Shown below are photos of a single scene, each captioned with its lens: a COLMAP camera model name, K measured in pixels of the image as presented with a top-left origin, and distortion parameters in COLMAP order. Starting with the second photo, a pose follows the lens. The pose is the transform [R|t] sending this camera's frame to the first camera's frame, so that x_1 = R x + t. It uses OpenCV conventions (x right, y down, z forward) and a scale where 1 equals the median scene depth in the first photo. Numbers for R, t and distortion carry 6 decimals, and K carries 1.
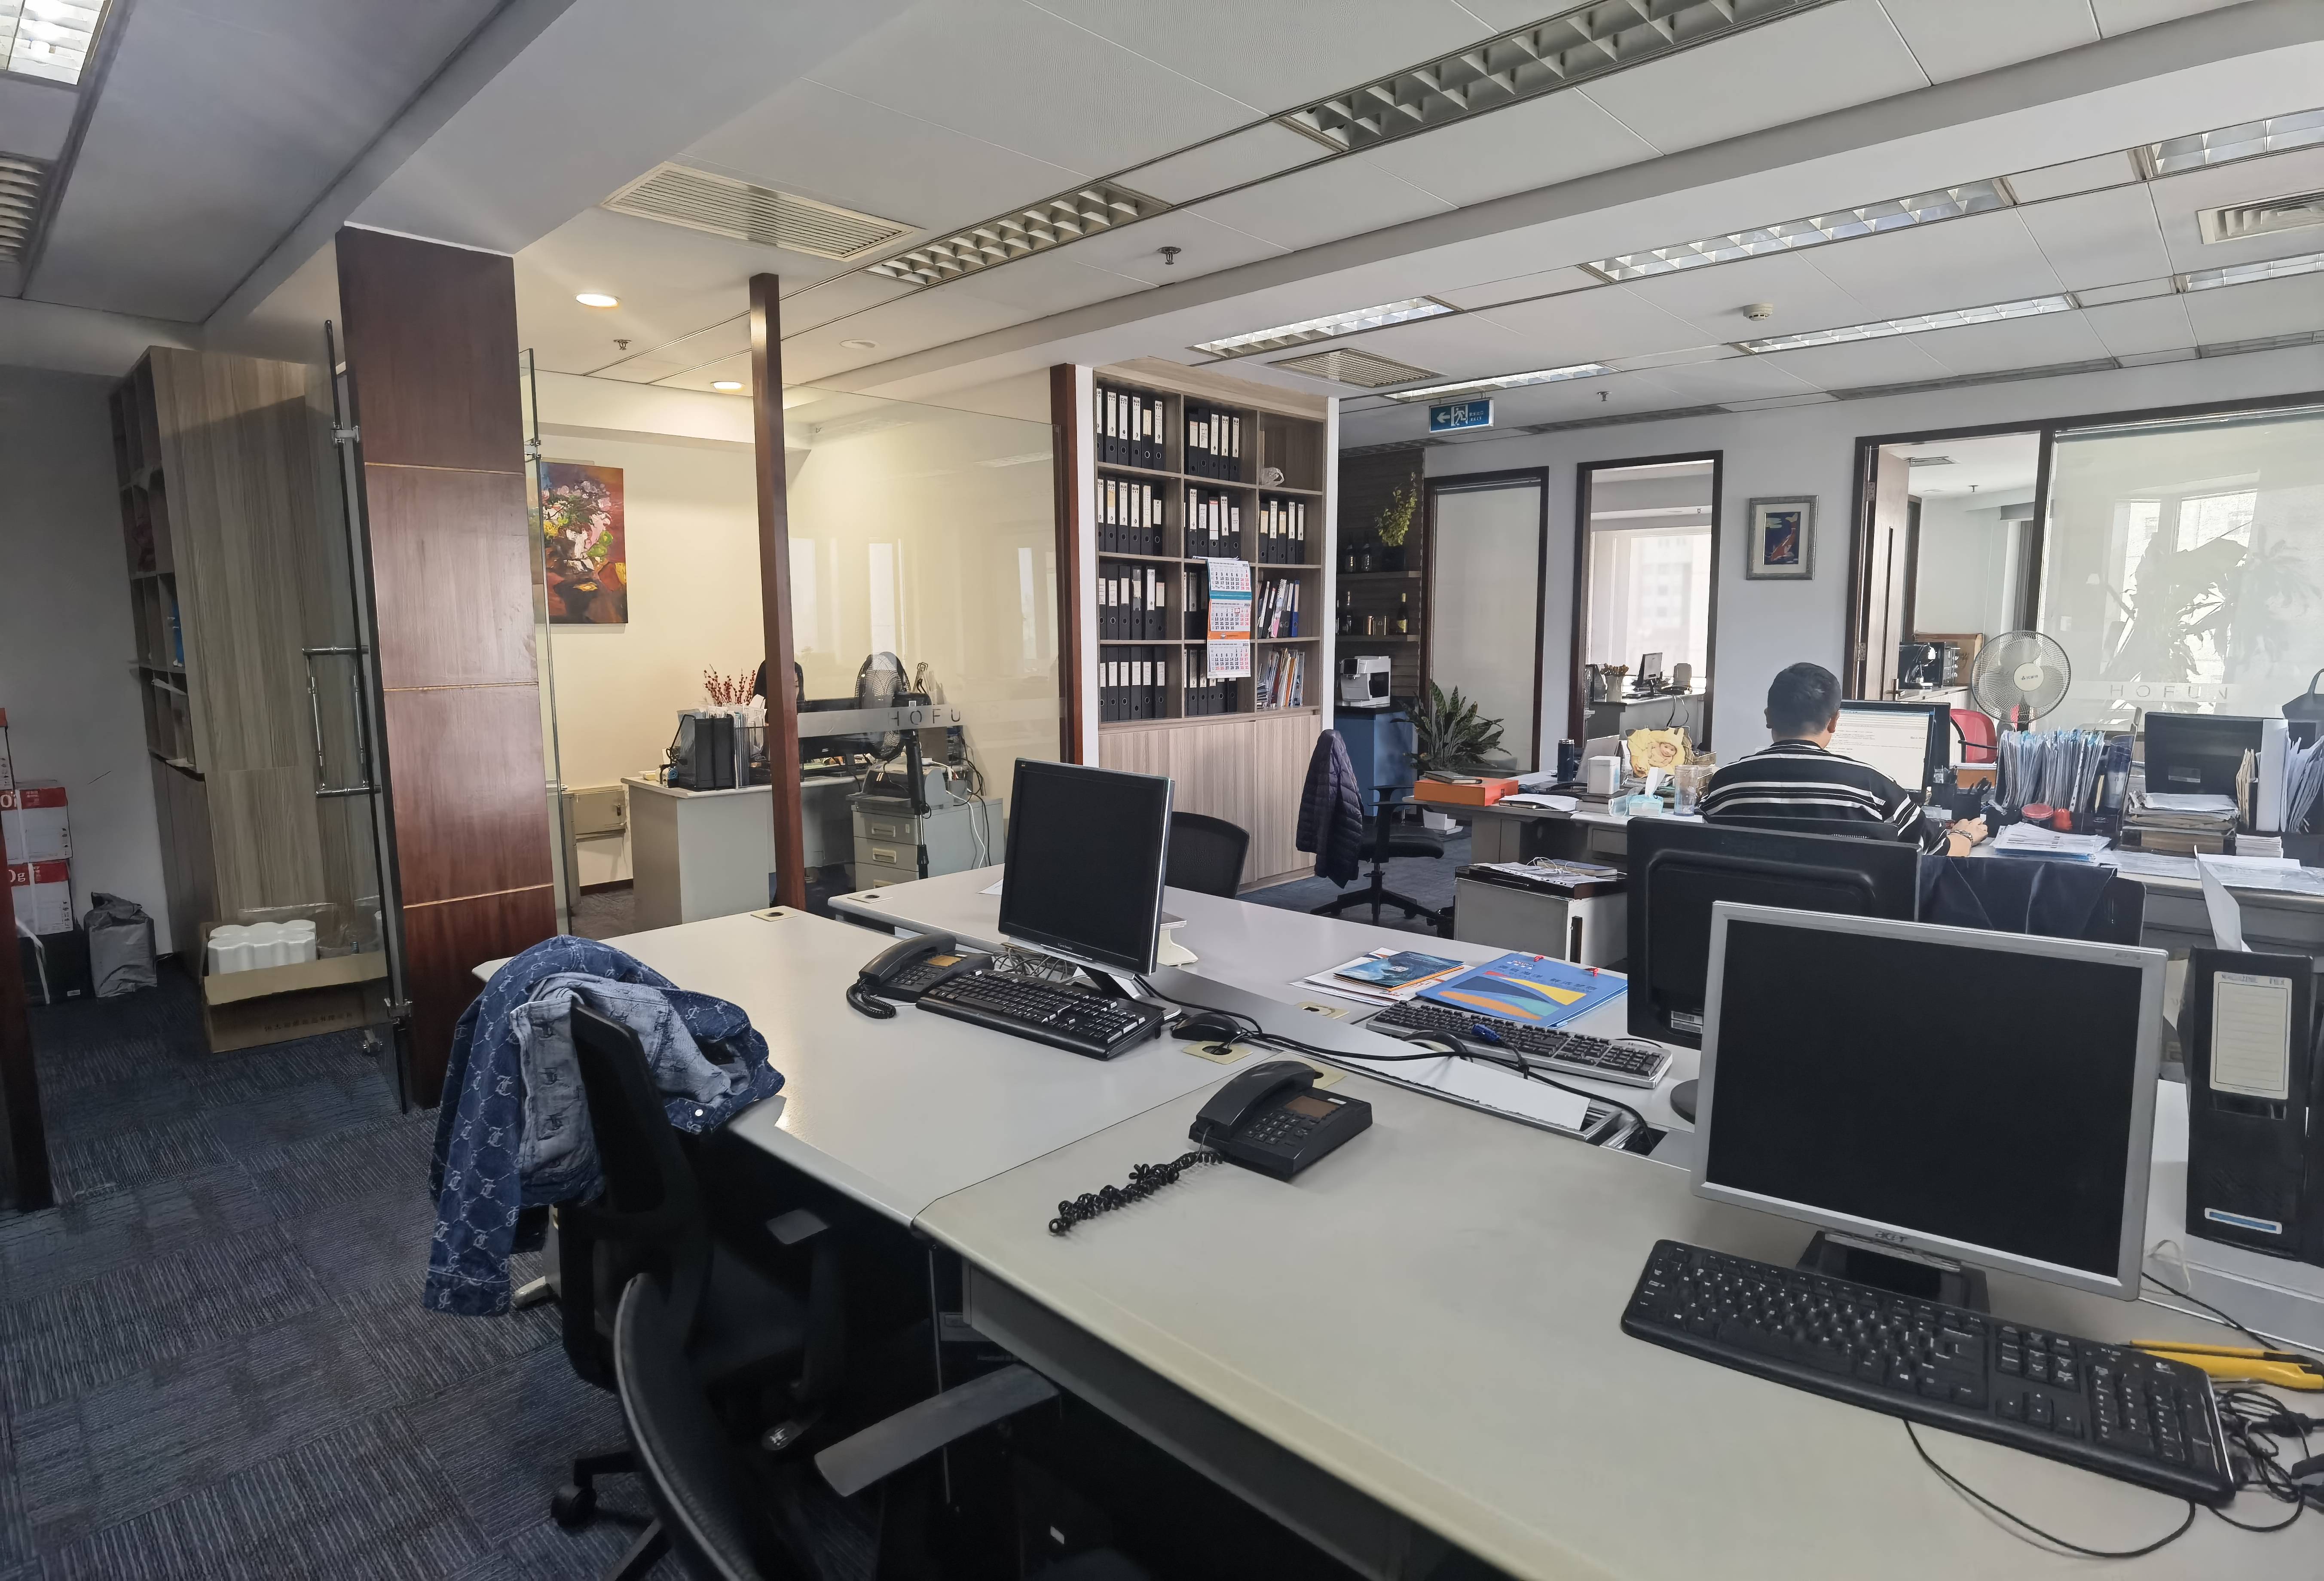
lens RADIAL K [[1213.3, 0, 1170.6], [0, 1213.3, 797.9], [0, 0, 1]] dist [-0.036900, 0.000538]
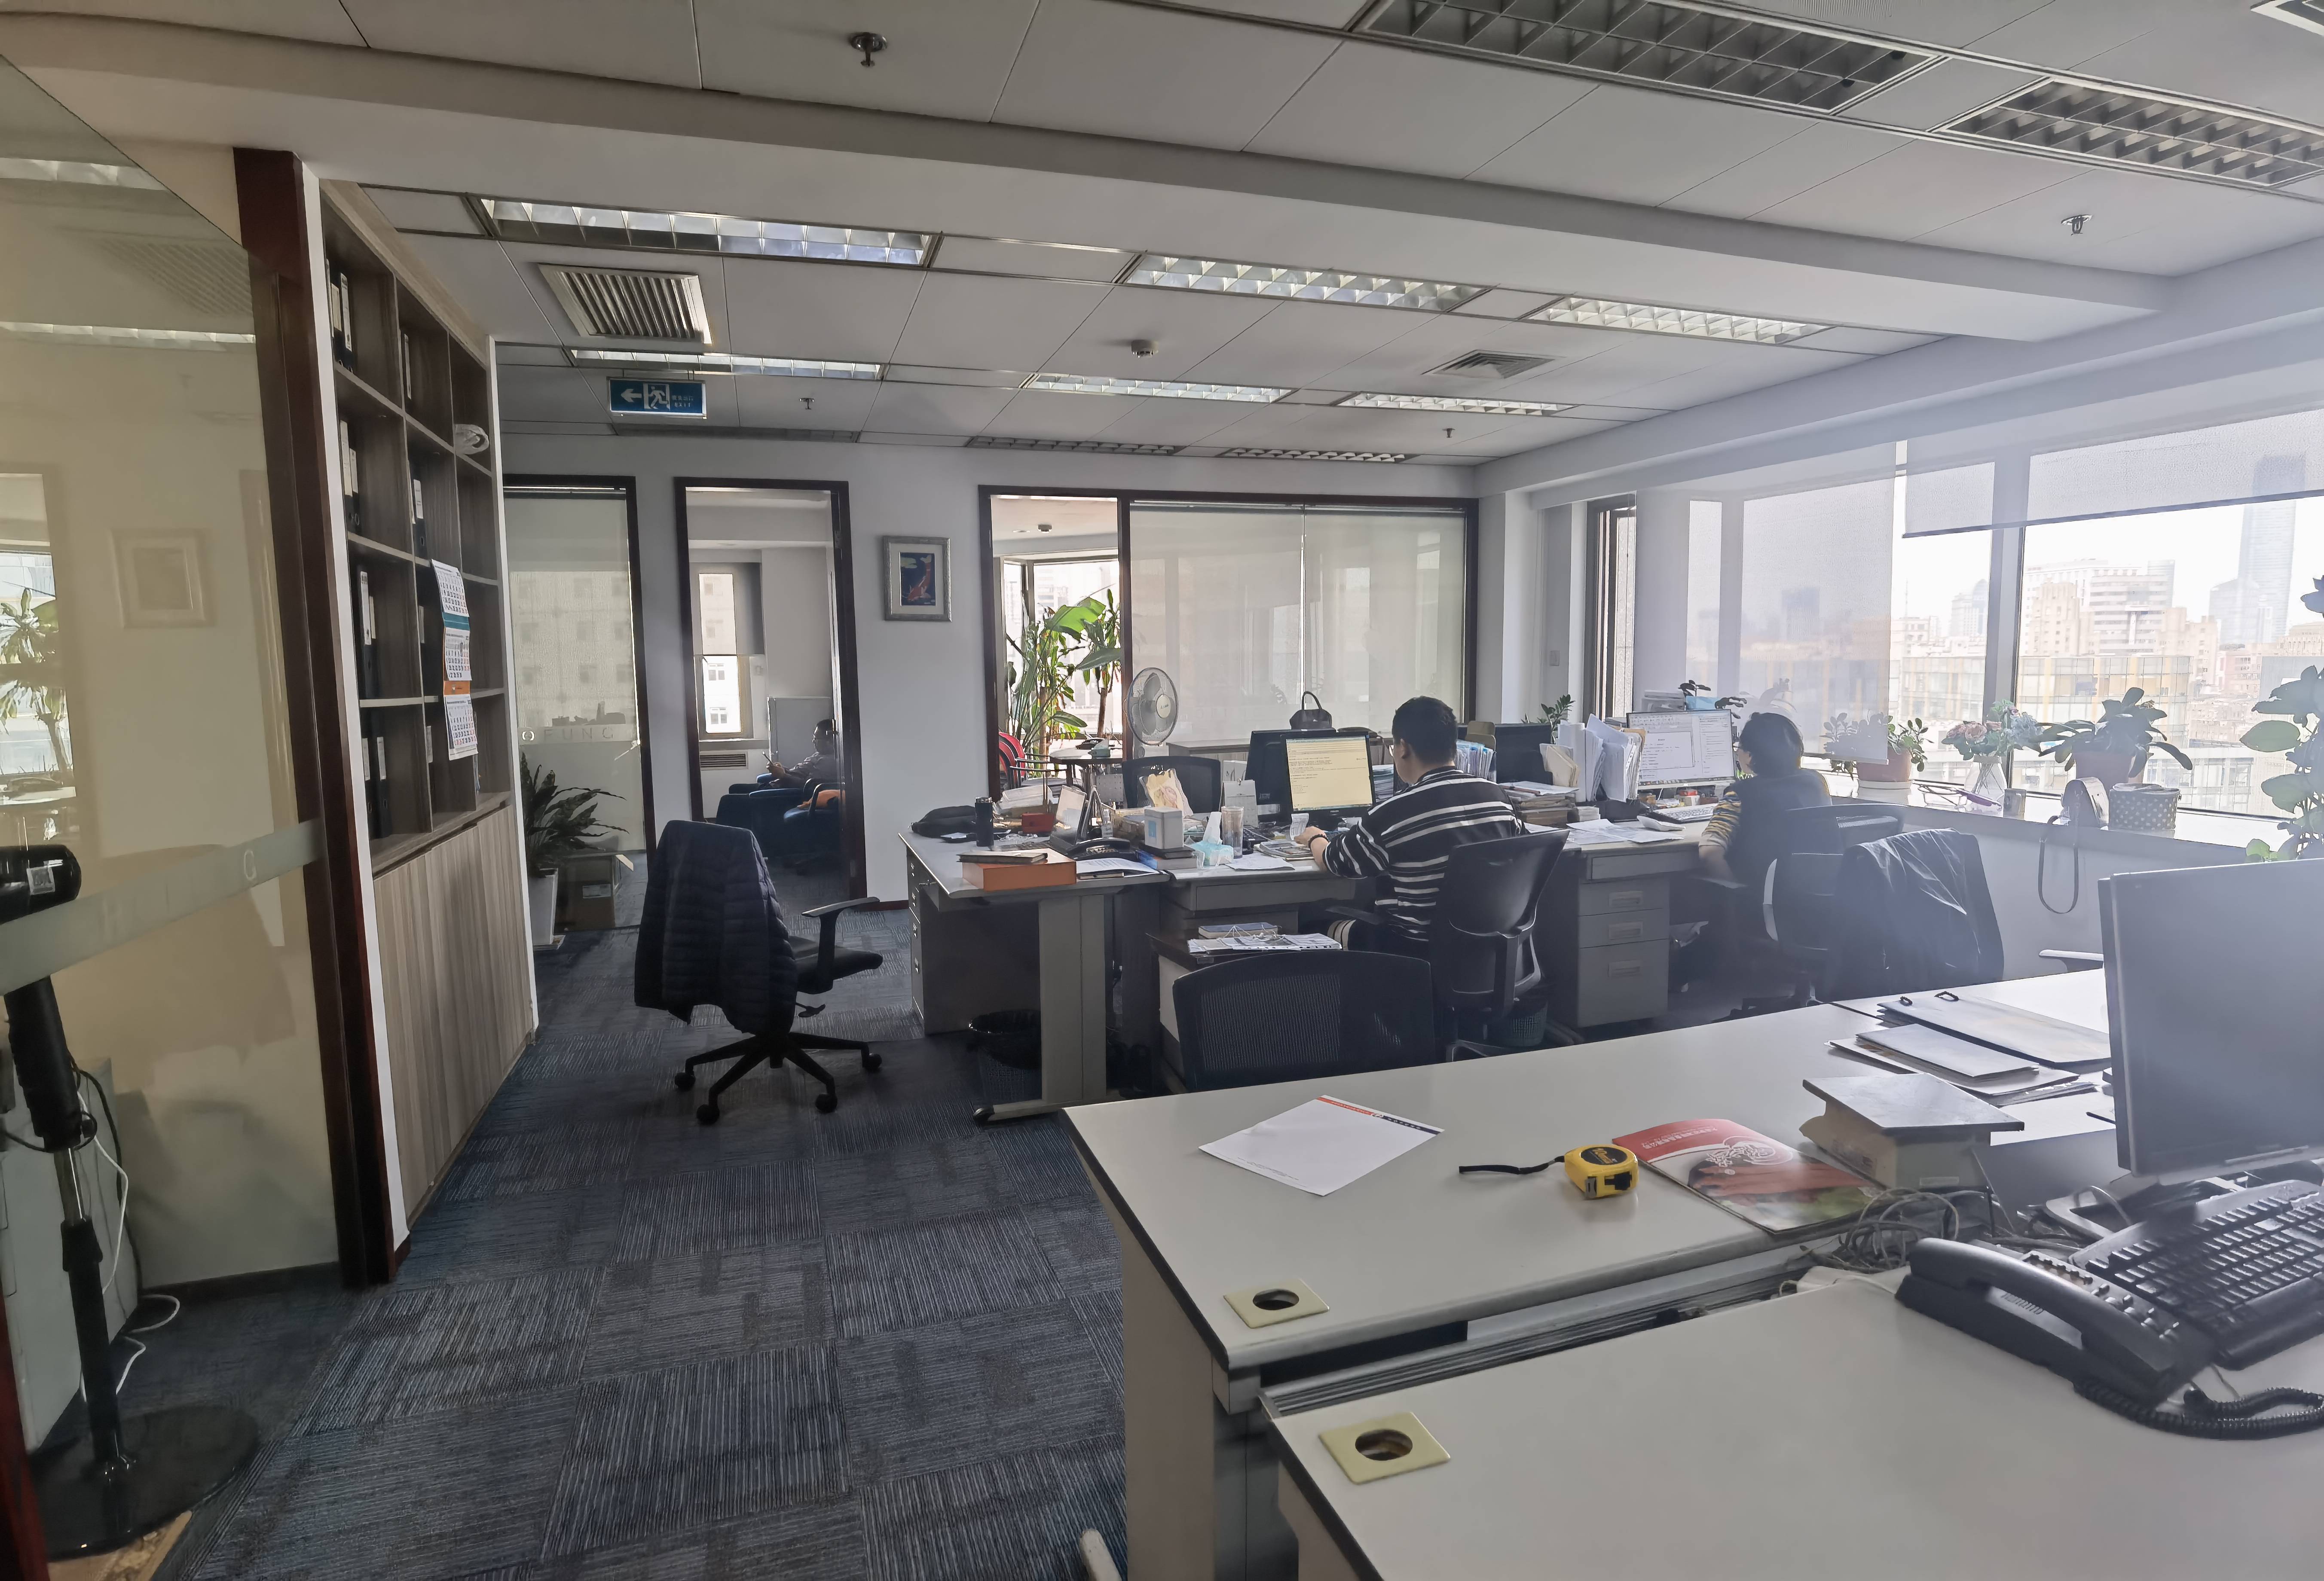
lens RADIAL K [[1213.3, 0, 1166.6], [0, 1213.3, 791.0], [0, 0, 1]] dist [-0.036900, 0.000538]
pose [[0.480590, -0.092027, 0.872103, -0.284903], [0.132493, 0.990682, 0.031527, -0.049382], [-0.866879, 0.100396, 0.488305, 0.364719]]
